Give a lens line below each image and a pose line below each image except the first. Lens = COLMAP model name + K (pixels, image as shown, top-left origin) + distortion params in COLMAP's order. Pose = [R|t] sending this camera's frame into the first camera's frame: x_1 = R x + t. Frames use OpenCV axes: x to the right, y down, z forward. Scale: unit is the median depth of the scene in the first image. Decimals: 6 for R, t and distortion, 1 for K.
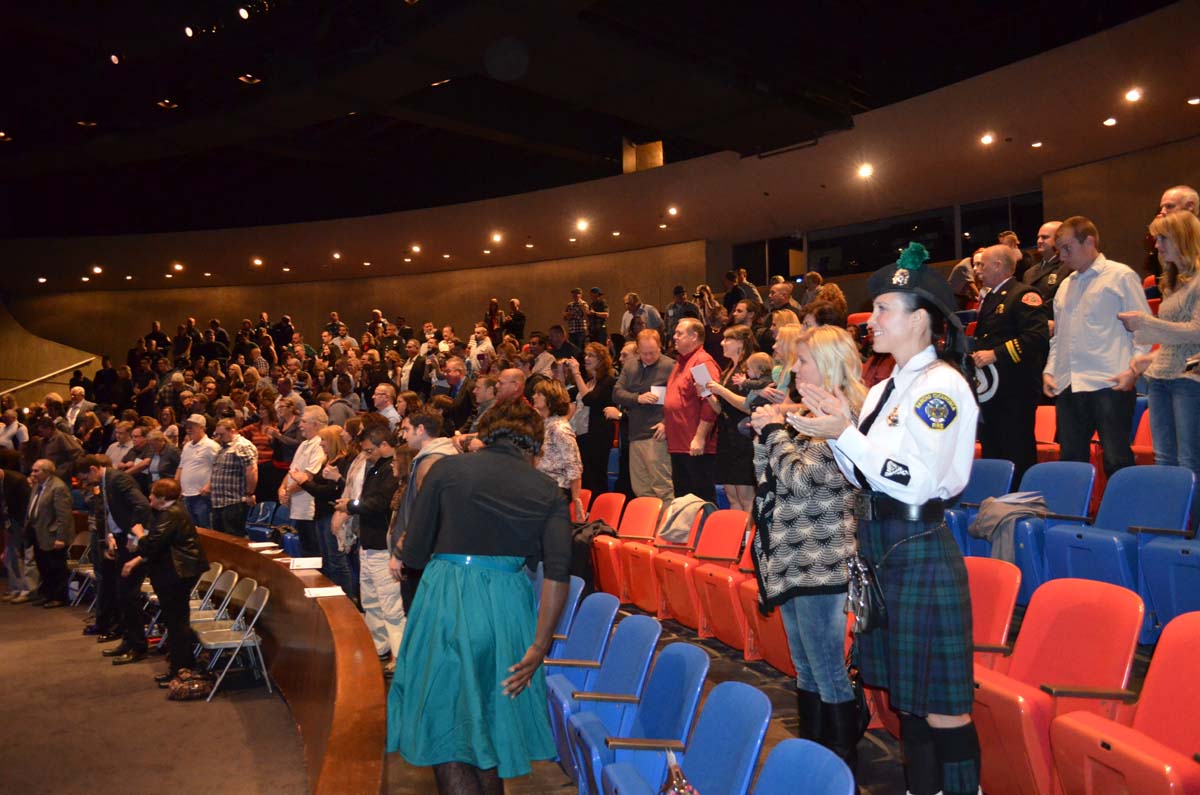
lens RADIAL K [[922.1, 0, 600.0], [0, 922.1, 397.5], [0, 0, 1]] dist [-0.059625, -0.001918]
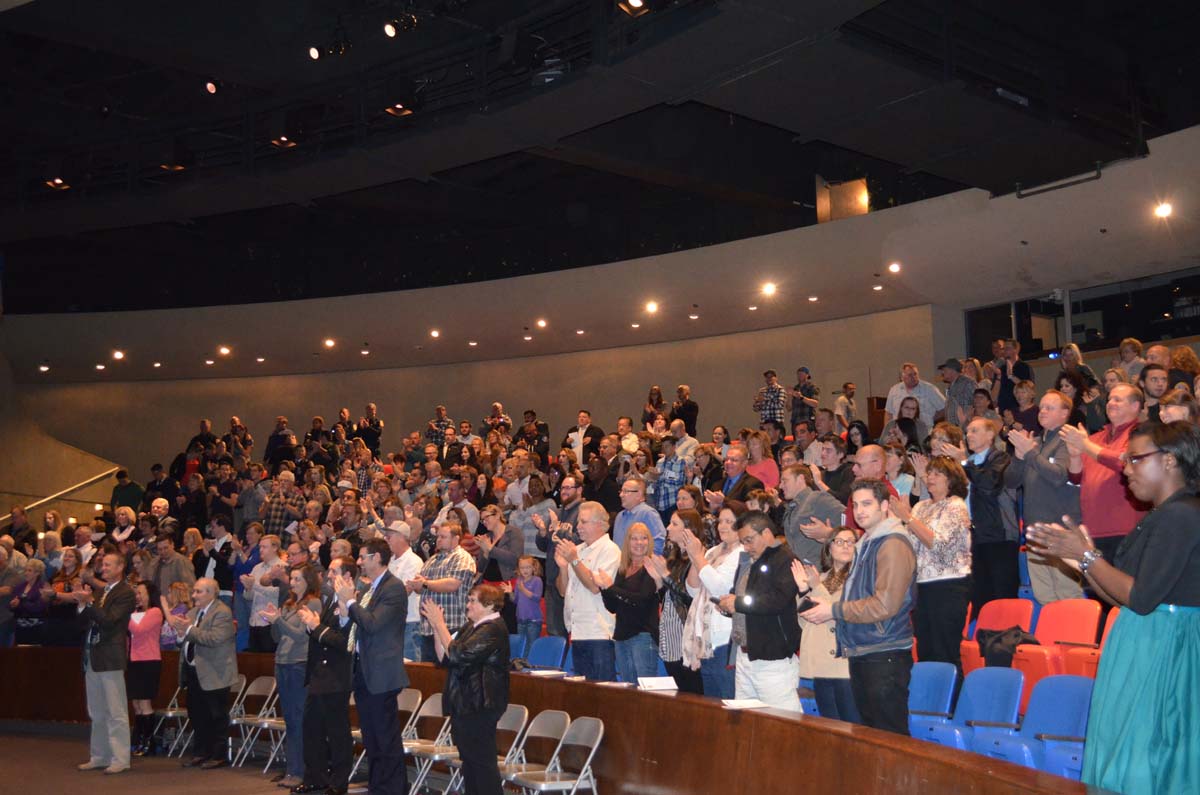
lens RADIAL K [[1268.2, 0, 600.0], [0, 1268.2, 397.5], [0, 0, 1]] dist [-0.021967, -0.021156]
pose [[0.998224, -0.012945, -0.058152, -0.100603], [0.006664, 0.994244, -0.106931, 0.016013], [0.059202, 0.106354, 0.992564, -0.052412]]
